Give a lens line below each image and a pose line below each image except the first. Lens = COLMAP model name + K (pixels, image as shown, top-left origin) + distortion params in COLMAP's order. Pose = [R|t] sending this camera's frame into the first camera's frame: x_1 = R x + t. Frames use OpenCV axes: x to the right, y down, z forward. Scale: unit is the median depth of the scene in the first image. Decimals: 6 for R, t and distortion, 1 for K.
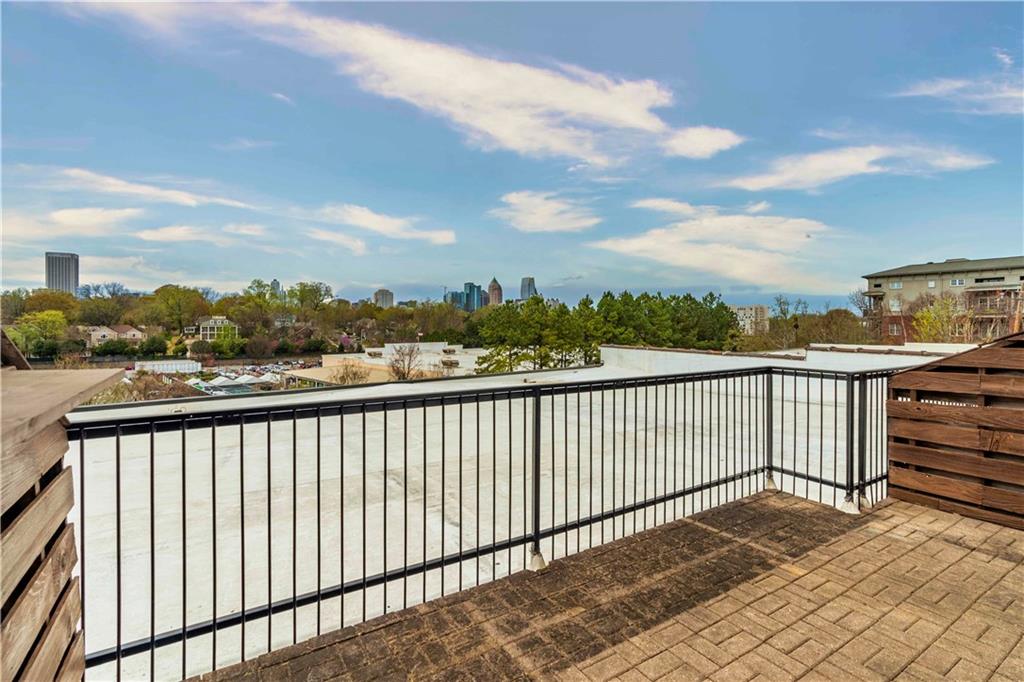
lens RADIAL K [[473.9, 0, 527.5], [0, 473.9, 328.5], [0, 0, 1]] dist [-0.012298, 0.003325]
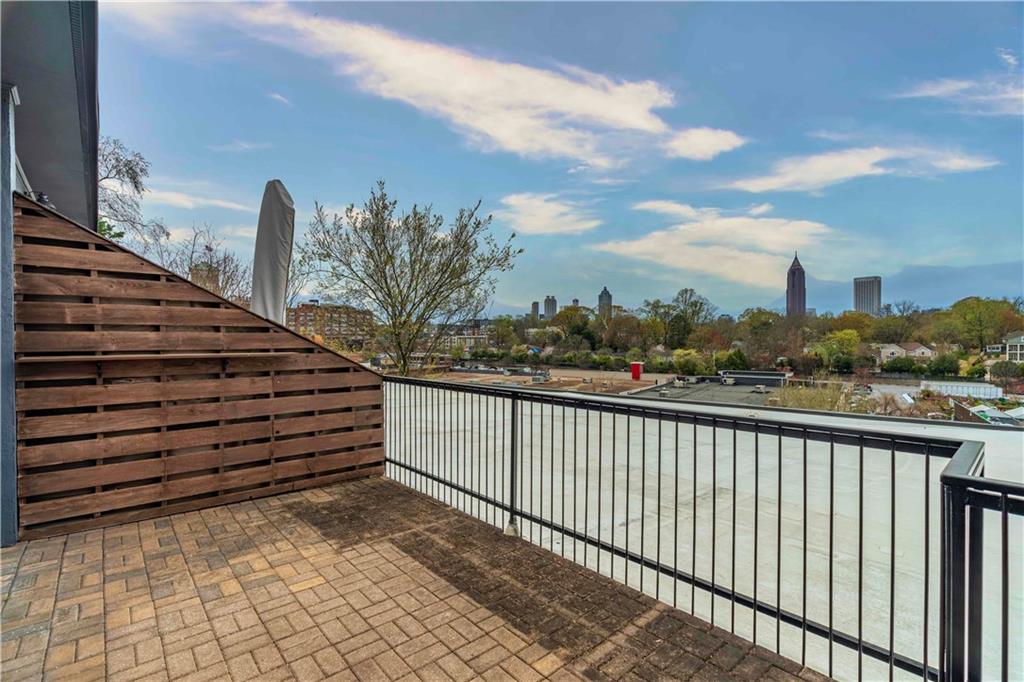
lens RADIAL K [[473.9, 0, 494.1], [0, 473.9, 343.5], [0, 0, 1]] dist [-0.012298, 0.003325]
pose [[0.134287, 0.002032, -0.990940, 1.326706], [-0.007305, 0.999973, 0.001061, -0.006168], [0.990916, 0.007097, 0.134298, 0.820992]]
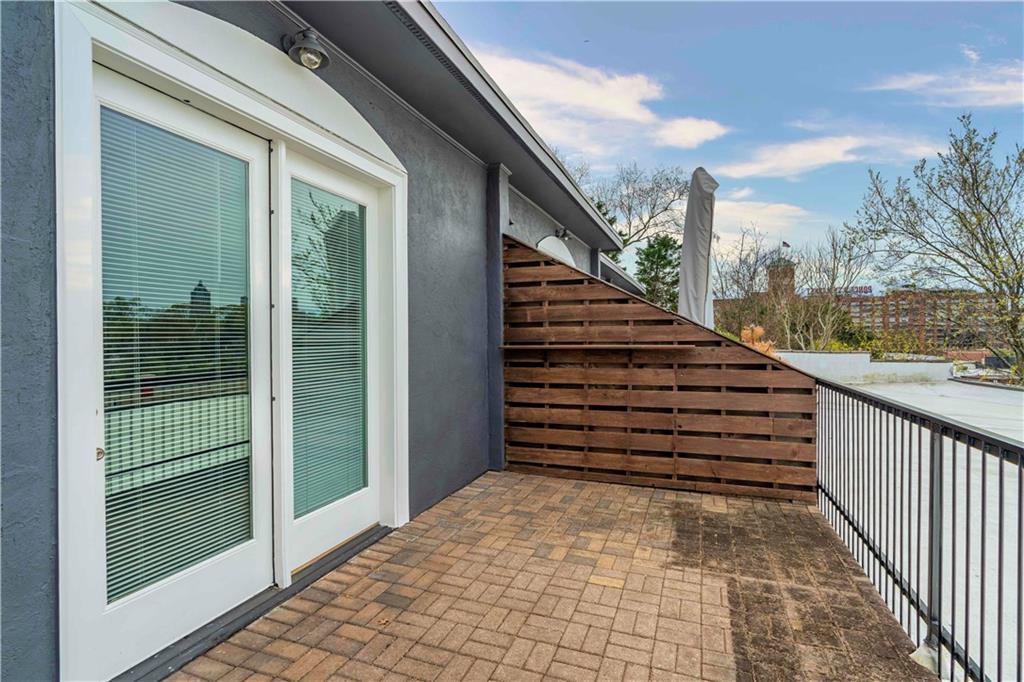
lens RADIAL K [[473.9, 0, 520.9], [0, 473.9, 337.6], [0, 0, 1]] dist [-0.012298, 0.003325]
pose [[-0.792598, 0.001583, -0.609743, 1.008746], [-0.002874, 0.999976, 0.006333, -0.002152], [0.609738, 0.006772, -0.792574, 1.244896]]
